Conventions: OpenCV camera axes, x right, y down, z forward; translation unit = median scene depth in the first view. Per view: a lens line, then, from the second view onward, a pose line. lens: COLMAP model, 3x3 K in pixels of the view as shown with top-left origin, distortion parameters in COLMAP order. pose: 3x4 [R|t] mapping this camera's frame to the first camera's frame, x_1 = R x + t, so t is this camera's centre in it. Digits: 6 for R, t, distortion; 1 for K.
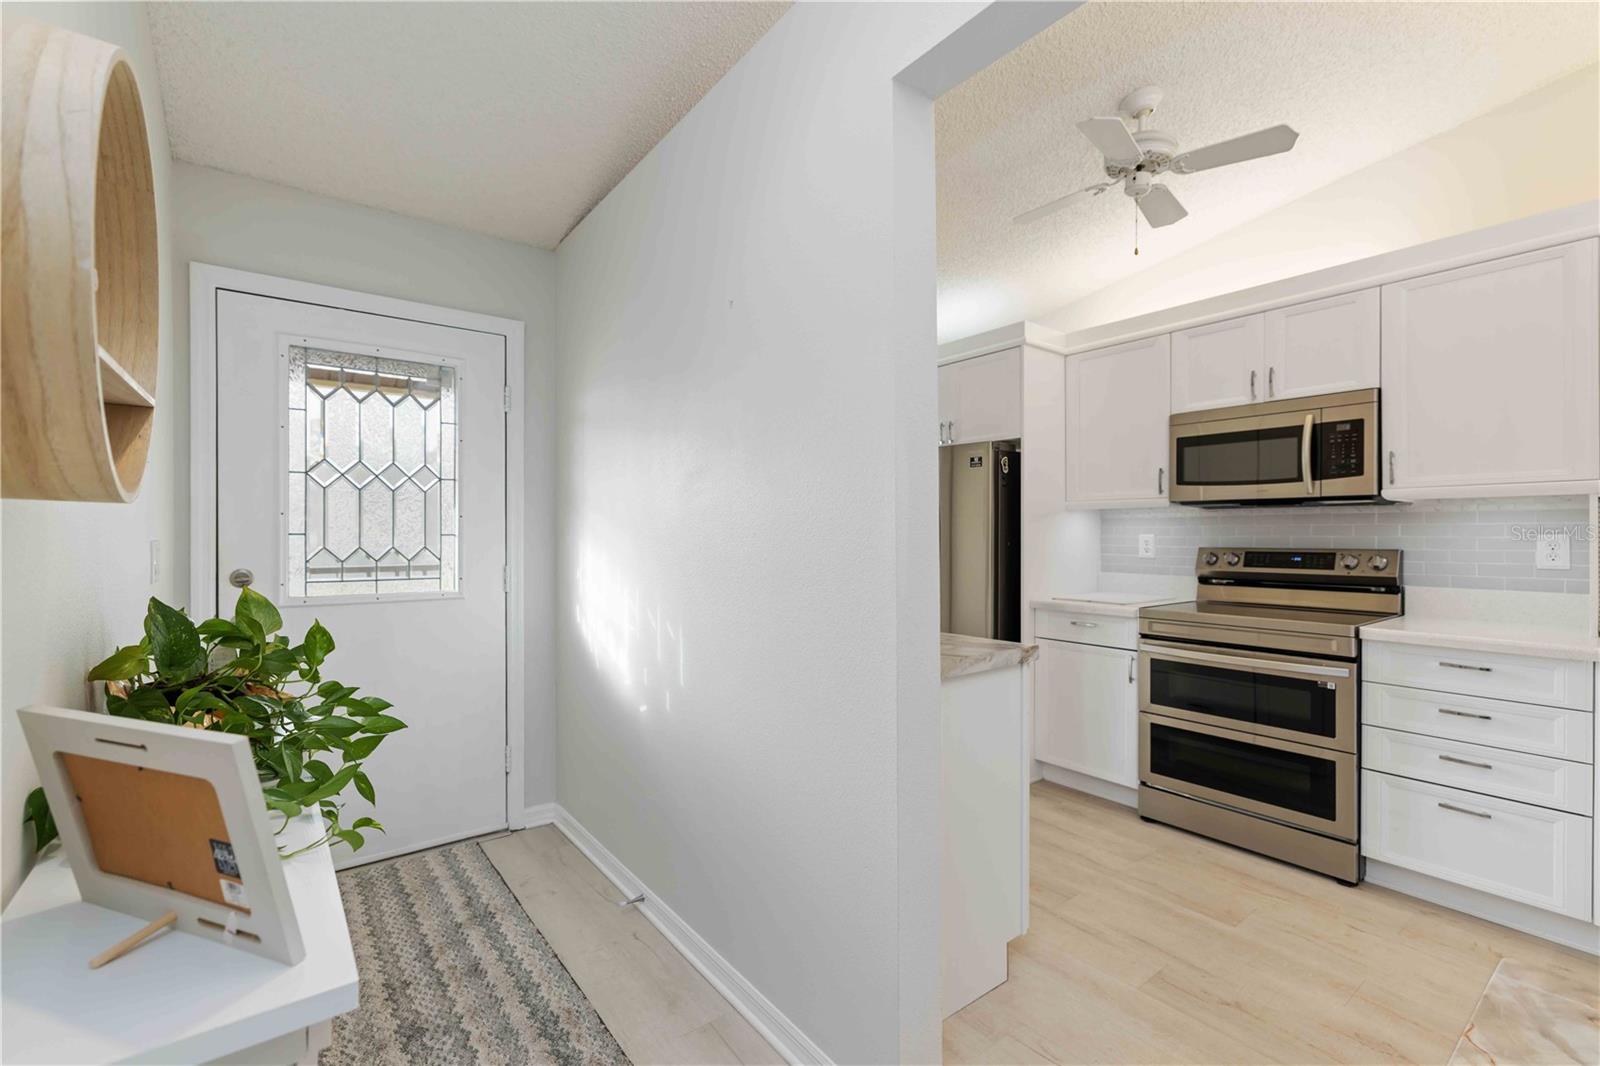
lens RADIAL K [[688.5, 0, 797.3], [0, 688.5, 536.9], [0, 0, 1]] dist [-0.001698, 0.001994]
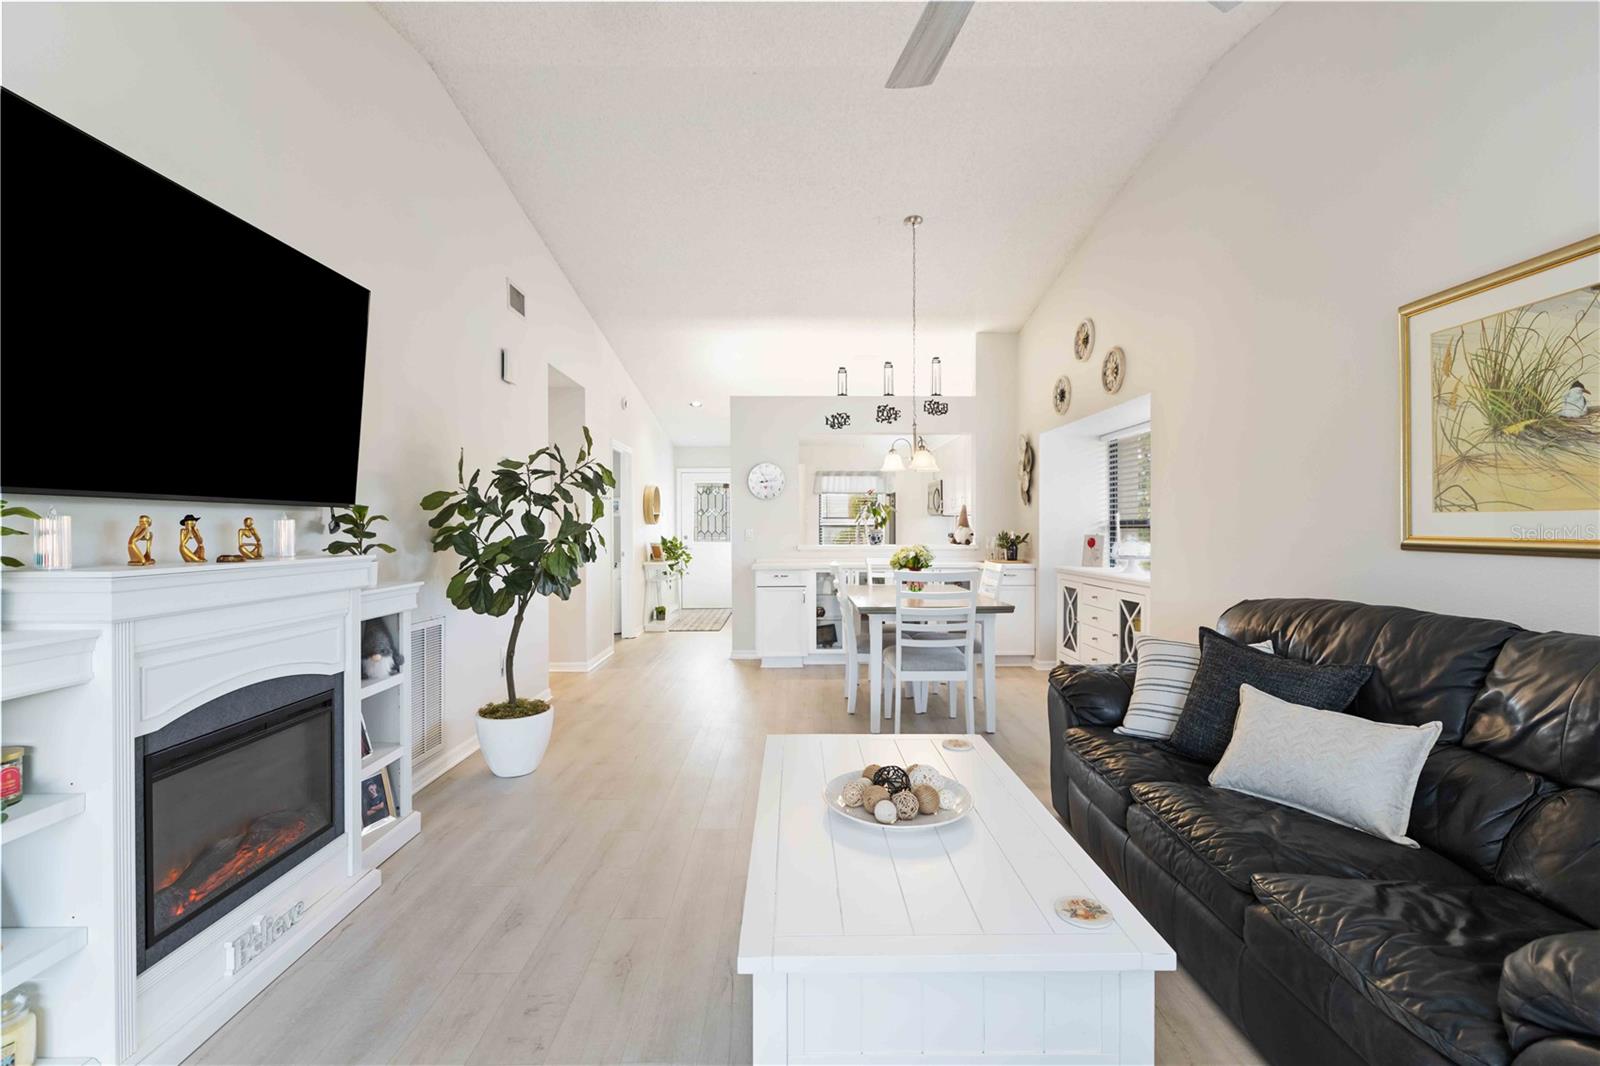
lens RADIAL K [[688.5, 0, 793.5], [0, 688.5, 535.6], [0, 0, 1]] dist [-0.001698, 0.001994]
pose [[0.792027, 0.004177, -0.610472, 2.221051], [0.000794, 0.999969, 0.007872, 0.012240], [0.610486, -0.006720, 0.791999, -1.892757]]
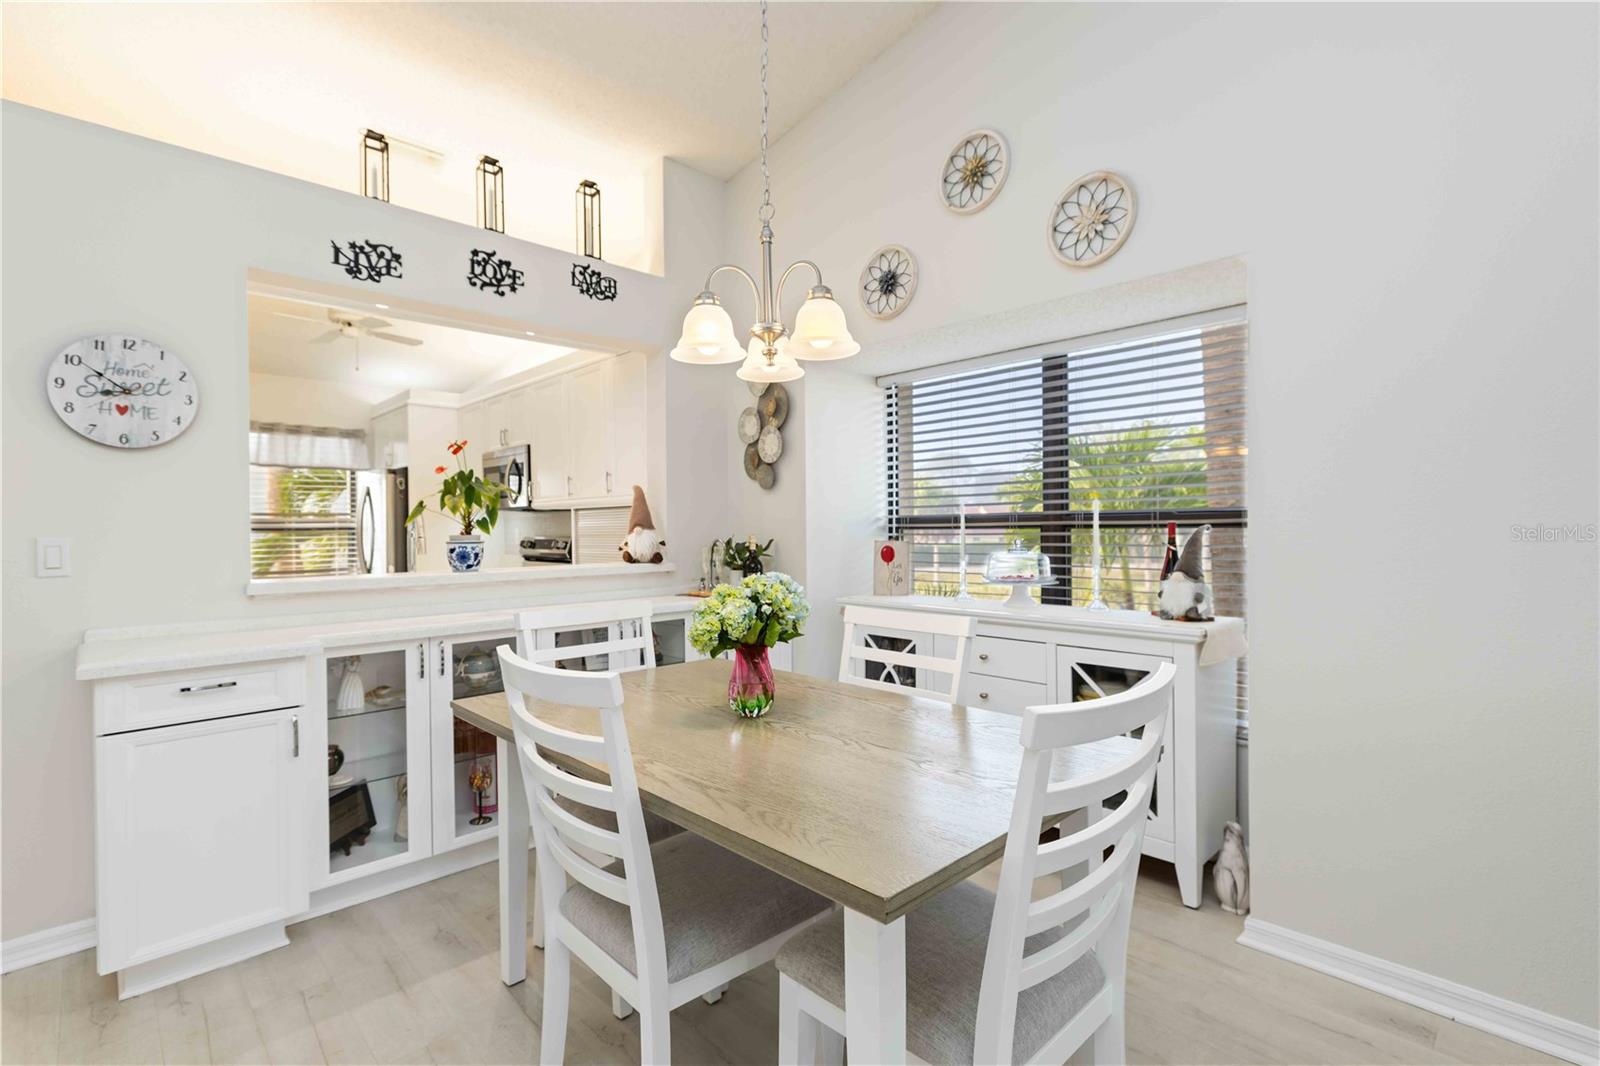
lens RADIAL K [[731.5, 0, 784.7], [0, 731.5, 531.3], [0, 0, 1]] dist [0.003395, -0.000005]
pose [[0.994655, -0.010760, 0.102696, 1.294255], [0.010542, 0.999941, 0.002670, 0.004908], [-0.102719, -0.001573, 0.994709, -0.907508]]
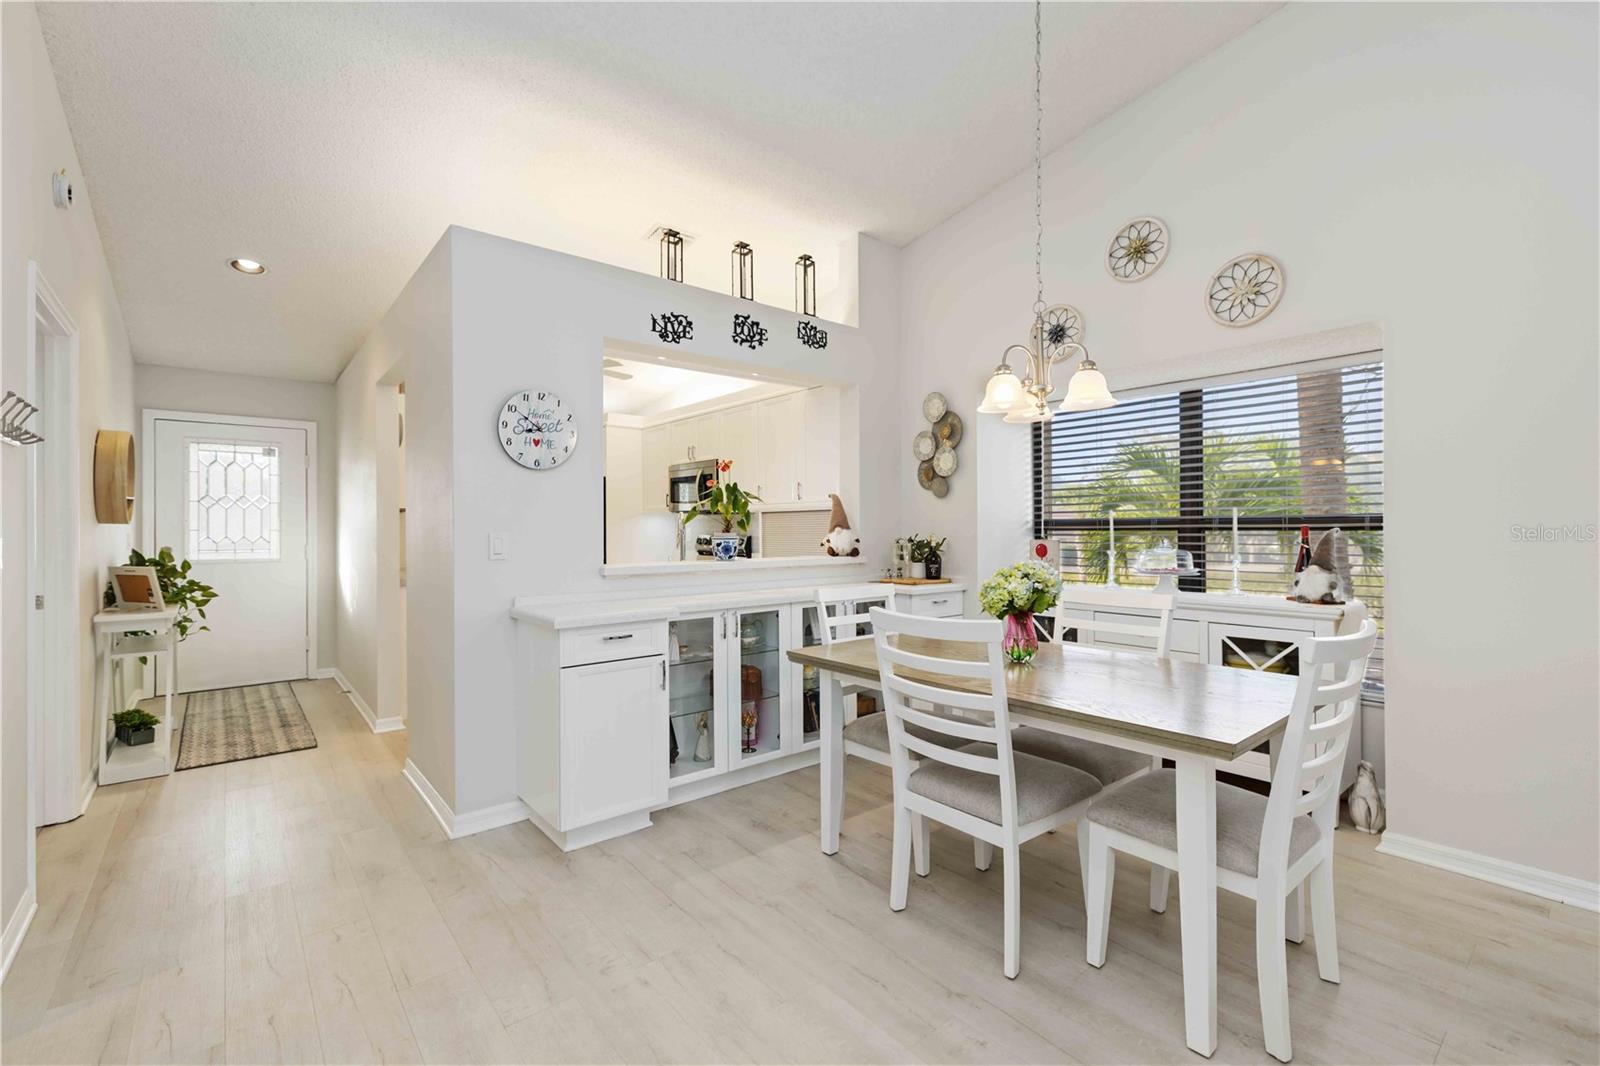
lens RADIAL K [[688.5, 0, 783.2], [0, 688.5, 523.4], [0, 0, 1]] dist [-0.001698, 0.001994]
pose [[0.999550, -0.004339, 0.029696, 0.983407], [0.004655, 0.999933, -0.010578, 0.004894], [-0.029648, 0.010711, 0.999503, -1.126369]]
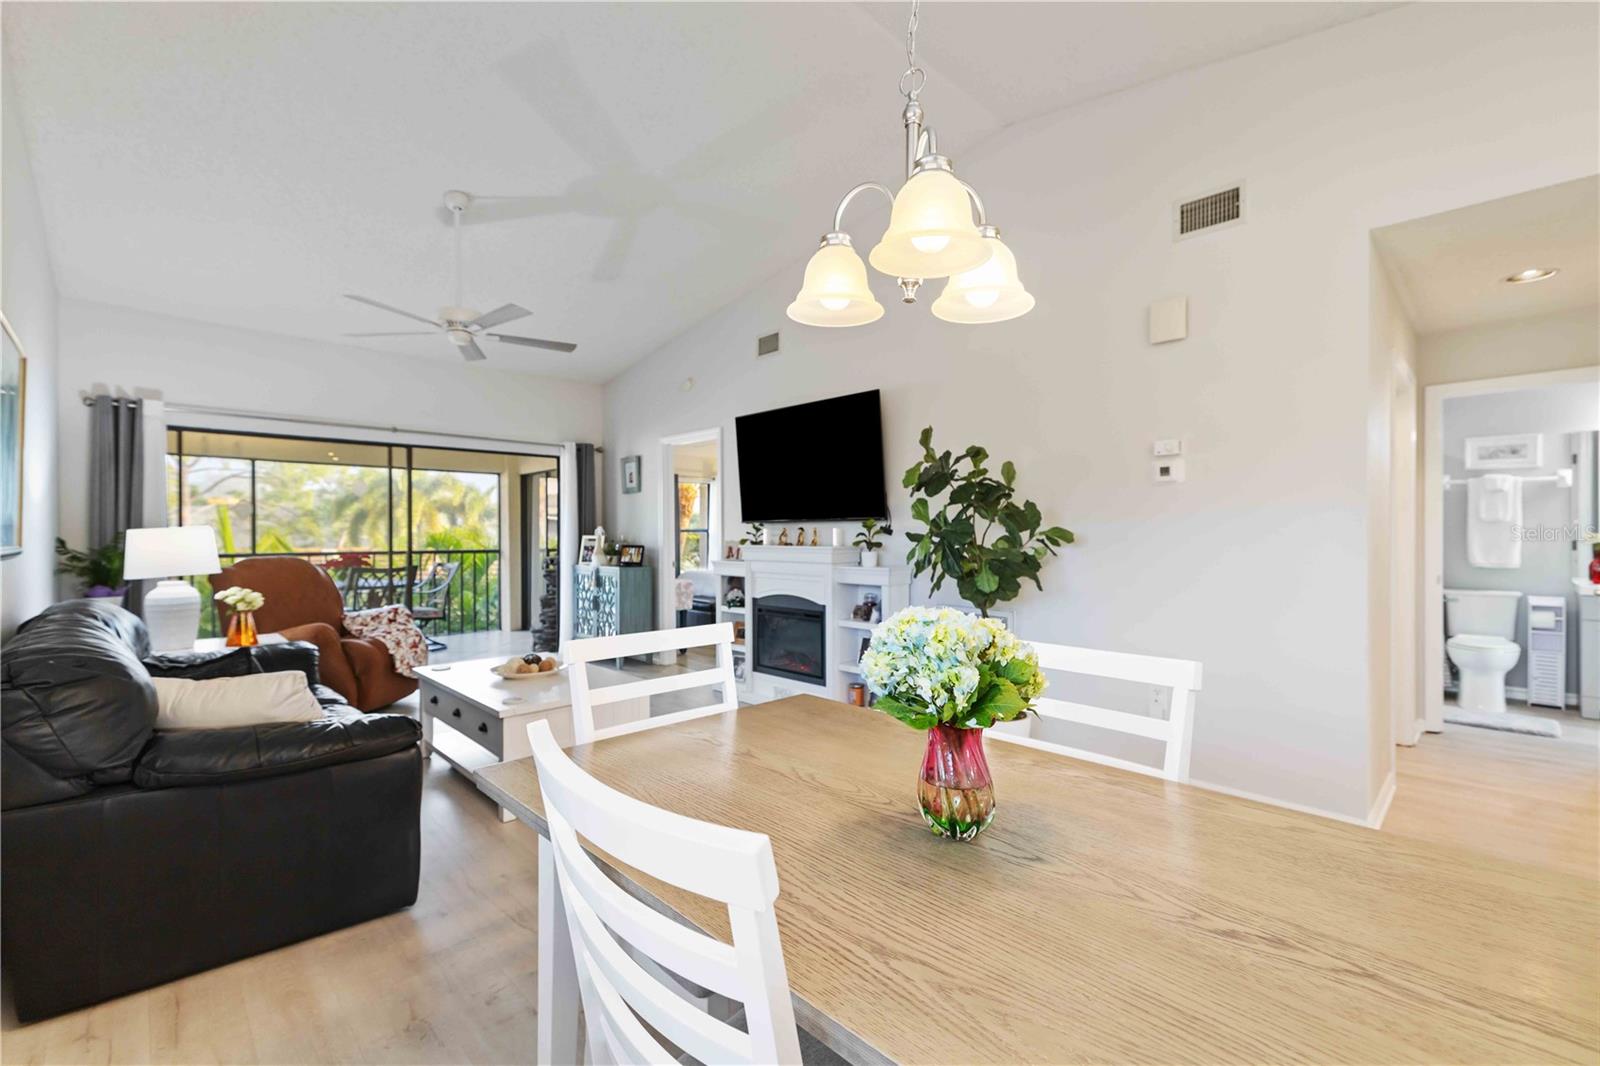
lens RADIAL K [[688.5, 0, 800.8], [0, 688.5, 529.7], [0, 0, 1]] dist [-0.001698, 0.001994]
pose [[-0.993775, 0.001448, -0.111399, 1.471681], [0.001420, 0.999999, 0.000335, 0.001385], [0.111400, 0.000174, -0.993776, 0.205663]]
